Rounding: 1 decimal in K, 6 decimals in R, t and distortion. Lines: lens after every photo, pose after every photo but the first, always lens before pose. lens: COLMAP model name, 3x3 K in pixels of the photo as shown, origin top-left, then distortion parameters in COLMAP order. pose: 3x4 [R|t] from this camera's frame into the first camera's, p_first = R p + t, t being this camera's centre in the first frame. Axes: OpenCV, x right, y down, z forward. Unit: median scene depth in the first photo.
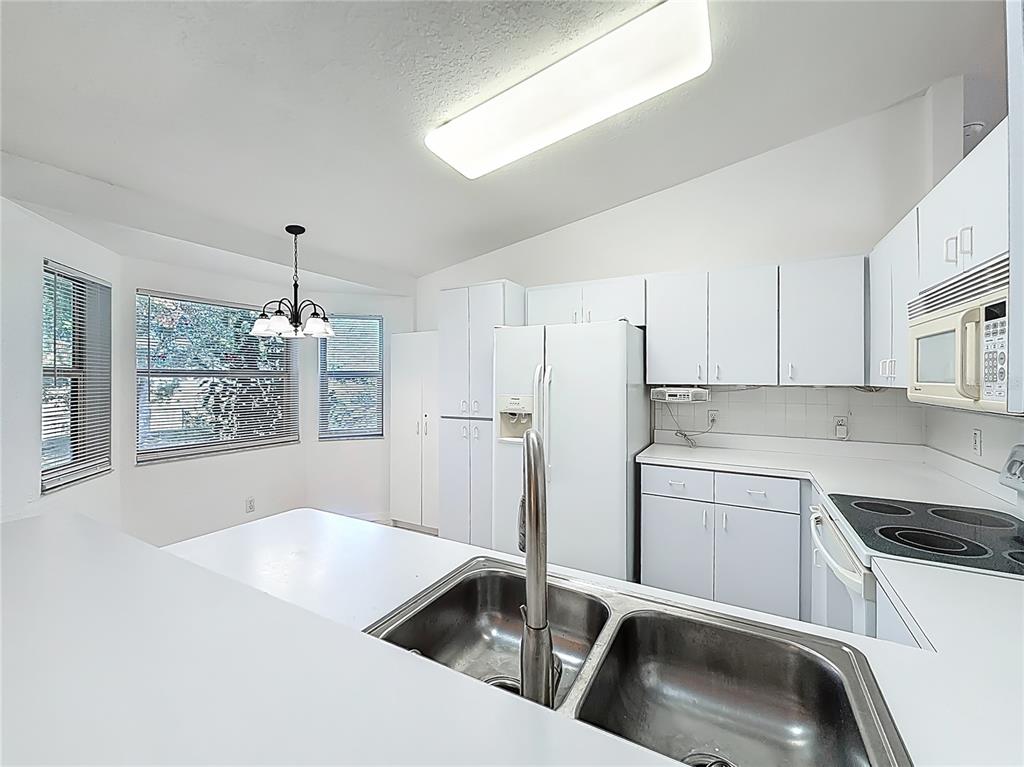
lens RADIAL K [[418.2, 0, 510.9], [0, 418.2, 378.2], [0, 0, 1]] dist [0.000228, -0.000302]
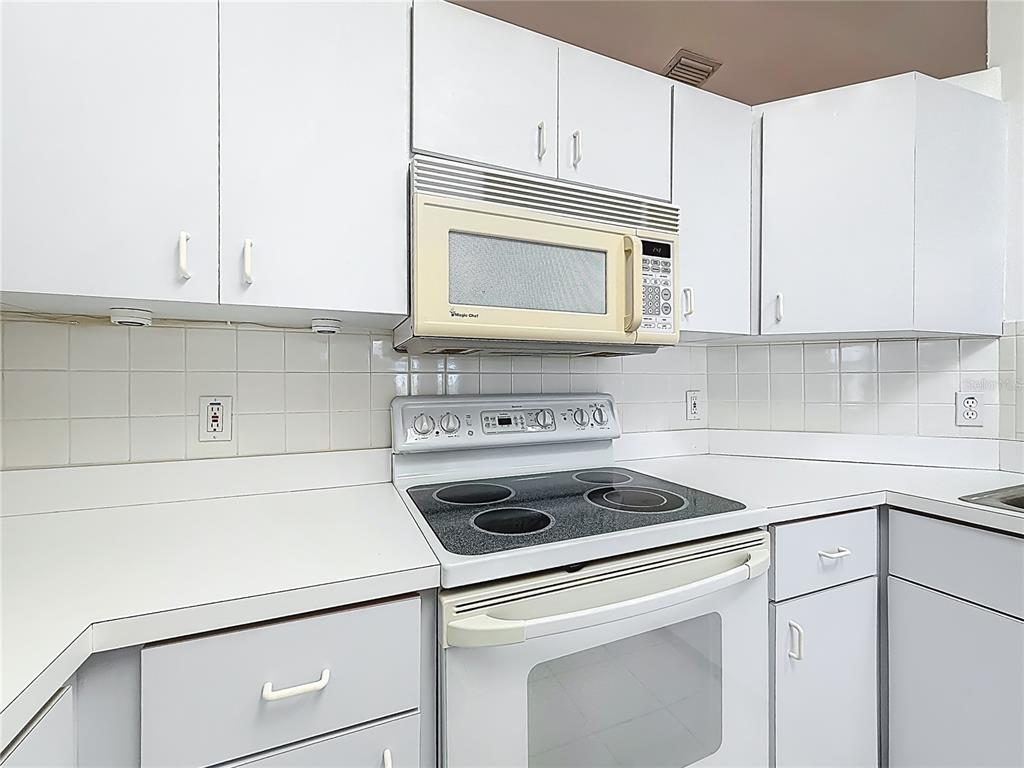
lens RADIAL K [[428.7, 0, 512.0], [0, 428.7, 384.0], [0, 0, 1]] dist [-0.001475, -0.000153]
pose [[-0.773628, -0.003281, 0.633632, 0.292681], [0.000811, 0.999981, 0.006169, 0.070423], [-0.633639, 0.005287, -0.773610, 0.820030]]
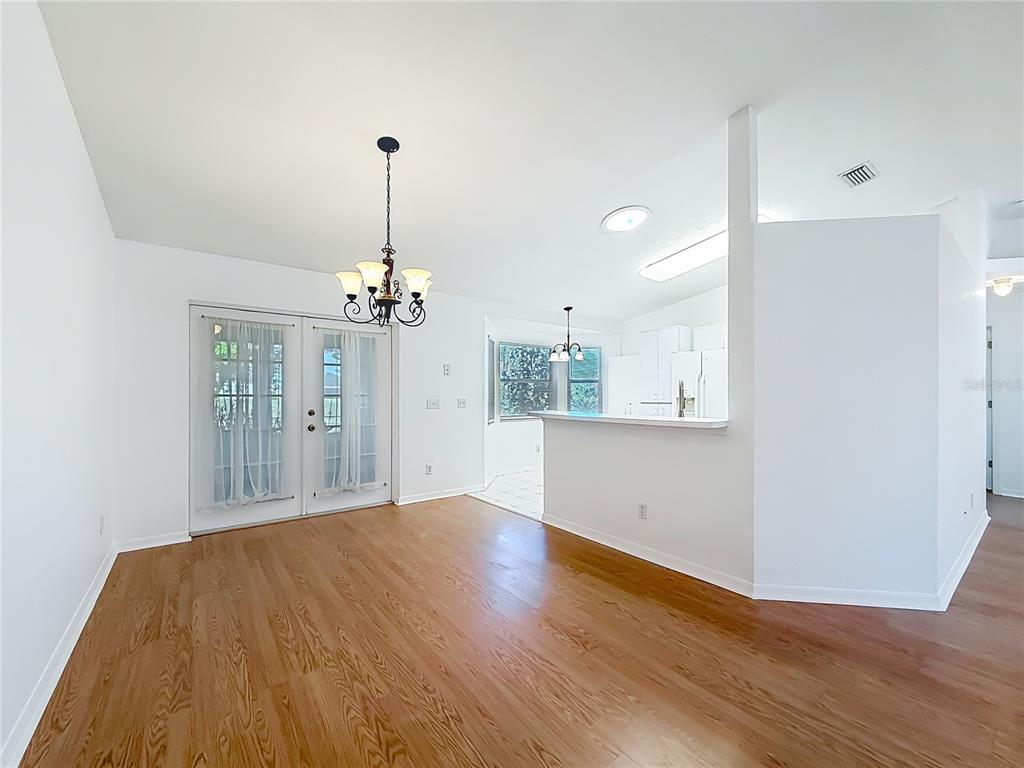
lens RADIAL K [[414.4, 0, 509.6], [0, 414.4, 392.4], [0, 0, 1]] dist [0.000481, 0.000245]
pose [[0.914604, -0.004515, -0.404326, 0.041652], [0.002583, 0.999983, -0.005322, 0.067160], [0.404343, 0.003823, 0.914599, -1.016348]]
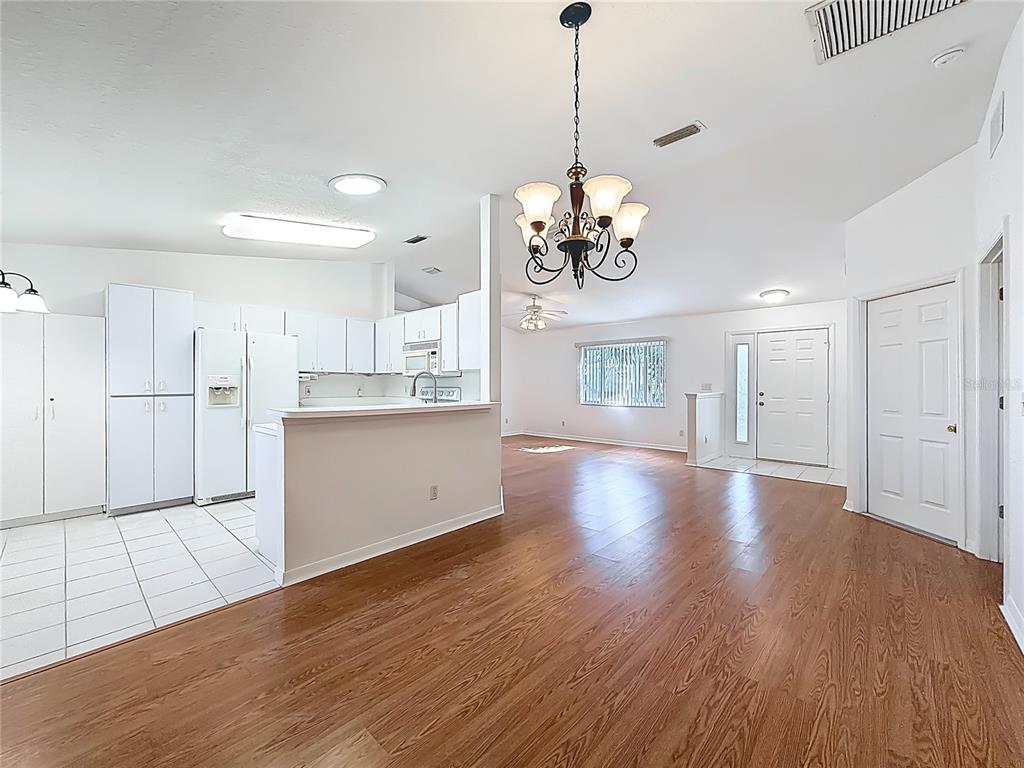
lens RADIAL K [[407.3, 0, 513.3], [0, 407.3, 383.3], [0, 0, 1]] dist [-0.000080, 0.000185]
pose [[0.239461, 0.000683, 0.970906, -1.159953], [-0.003345, 0.999994, 0.000122, 0.065774], [-0.970900, -0.003277, 0.239462, -0.357791]]
